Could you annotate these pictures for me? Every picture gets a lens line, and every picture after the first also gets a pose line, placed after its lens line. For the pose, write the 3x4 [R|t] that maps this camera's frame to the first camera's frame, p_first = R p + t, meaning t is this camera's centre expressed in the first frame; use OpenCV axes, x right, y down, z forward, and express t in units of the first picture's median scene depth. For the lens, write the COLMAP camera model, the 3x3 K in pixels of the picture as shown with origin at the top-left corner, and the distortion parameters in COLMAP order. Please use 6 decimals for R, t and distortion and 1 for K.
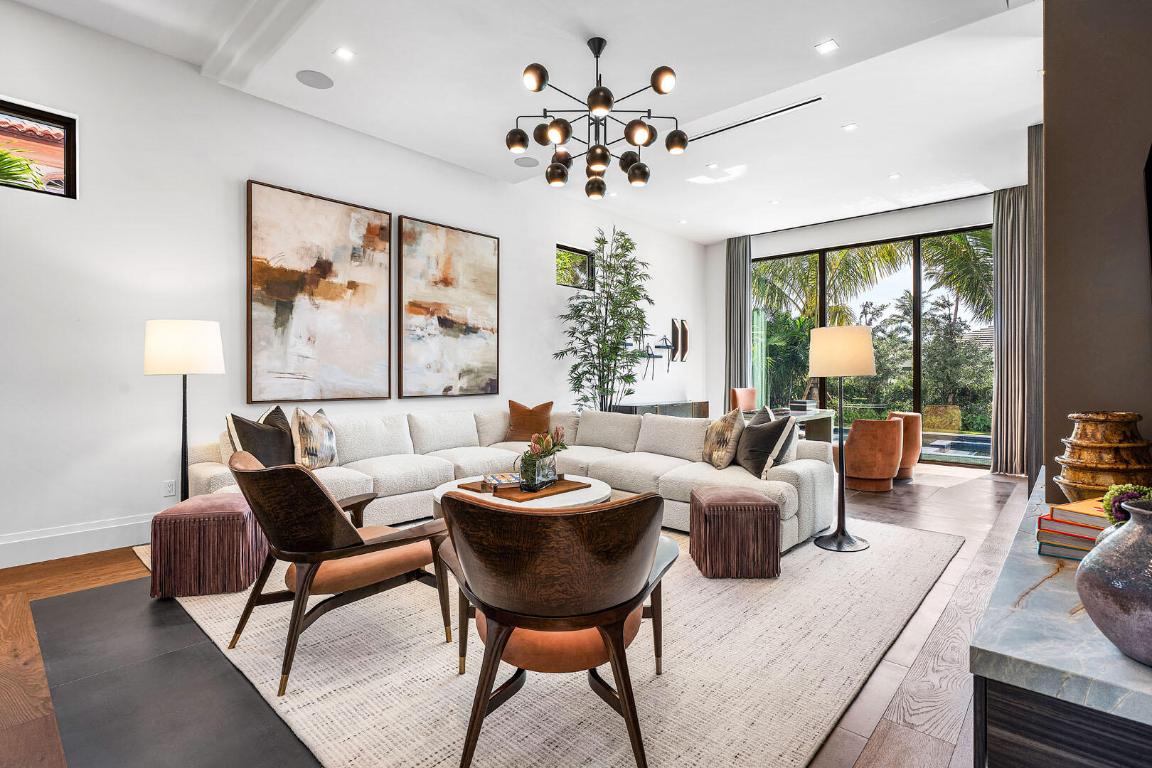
lens RADIAL K [[542.8, 0, 571.8], [0, 542.8, 374.5], [0, 0, 1]] dist [-0.000817, 0.000065]
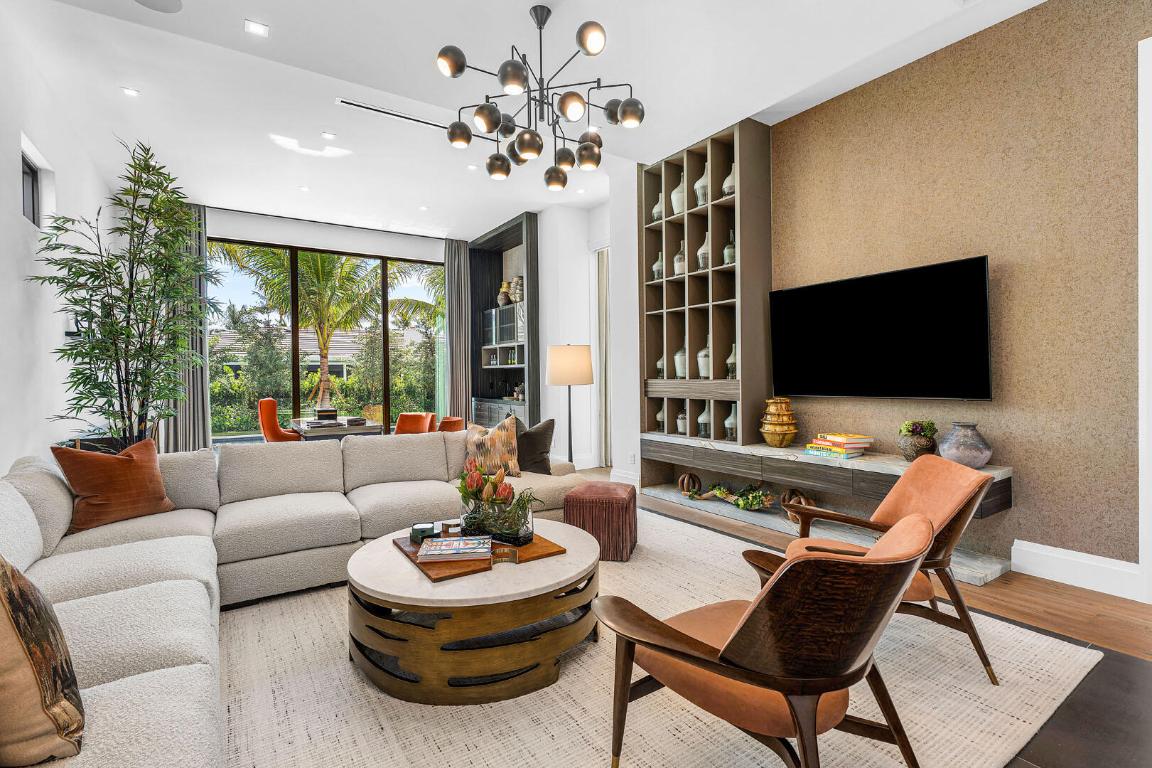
lens RADIAL K [[542.8, 0, 571.8], [0, 542.8, 374.5], [0, 0, 1]] dist [-0.000817, 0.000065]
pose [[0.236927, -0.006391, 0.971507, -0.490294], [0.007776, 0.999959, 0.004681, -0.016173], [-0.971496, 0.006446, 0.236967, 0.455672]]
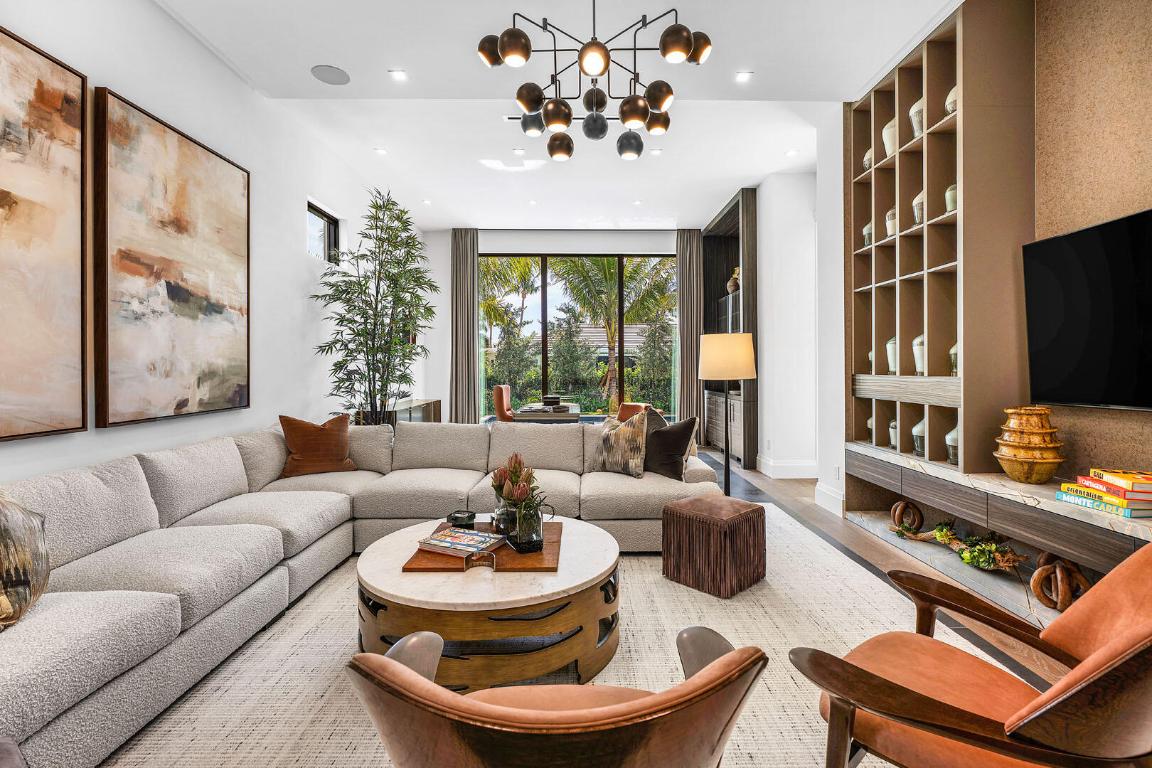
lens RADIAL K [[526.1, 0, 572.5], [0, 526.1, 366.1], [0, 0, 1]] dist [-0.002175, 0.000613]
pose [[0.732048, -0.003377, 0.681245, -0.307204], [0.001410, 0.999993, 0.003442, -0.016832], [-0.681252, -0.001559, 0.732048, 0.280845]]
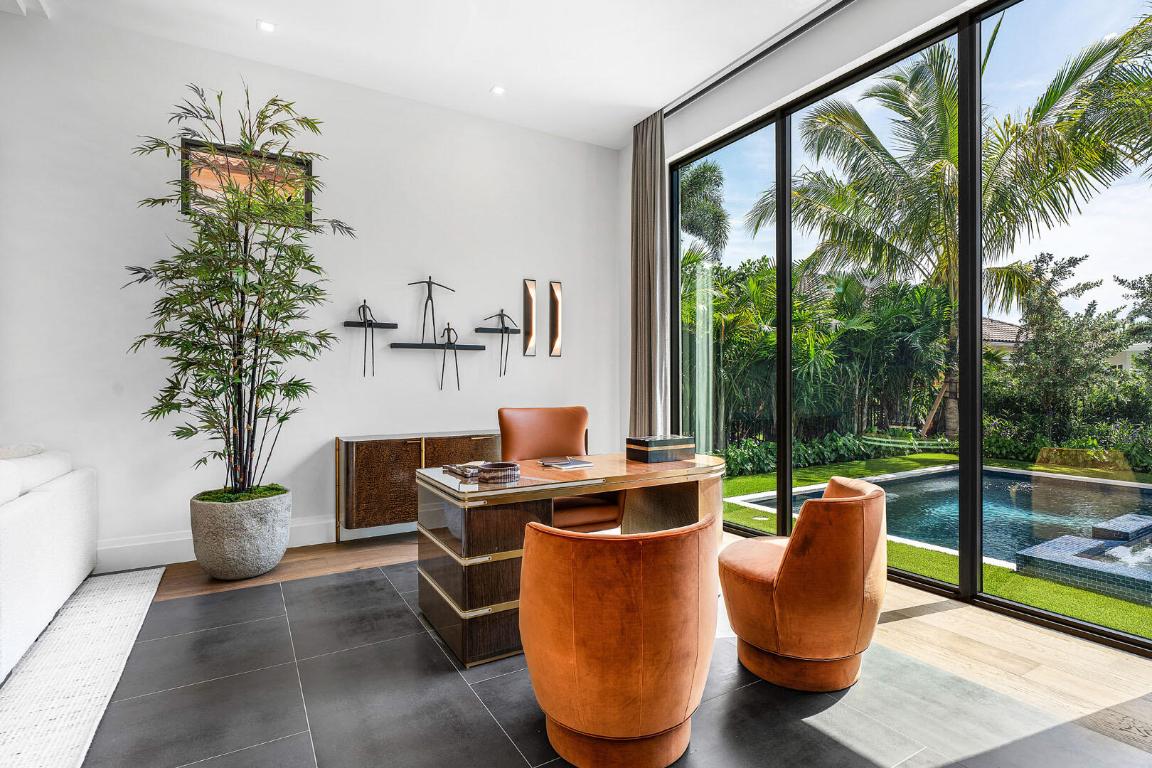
lens RADIAL K [[542.8, 0, 571.8], [0, 542.8, 374.5], [0, 0, 1]] dist [-0.000817, 0.000065]
pose [[0.954168, -0.000892, -0.299272, 0.604814], [0.002049, 0.999992, 0.003551, -0.010716], [0.299266, -0.004001, 0.954161, 0.728214]]
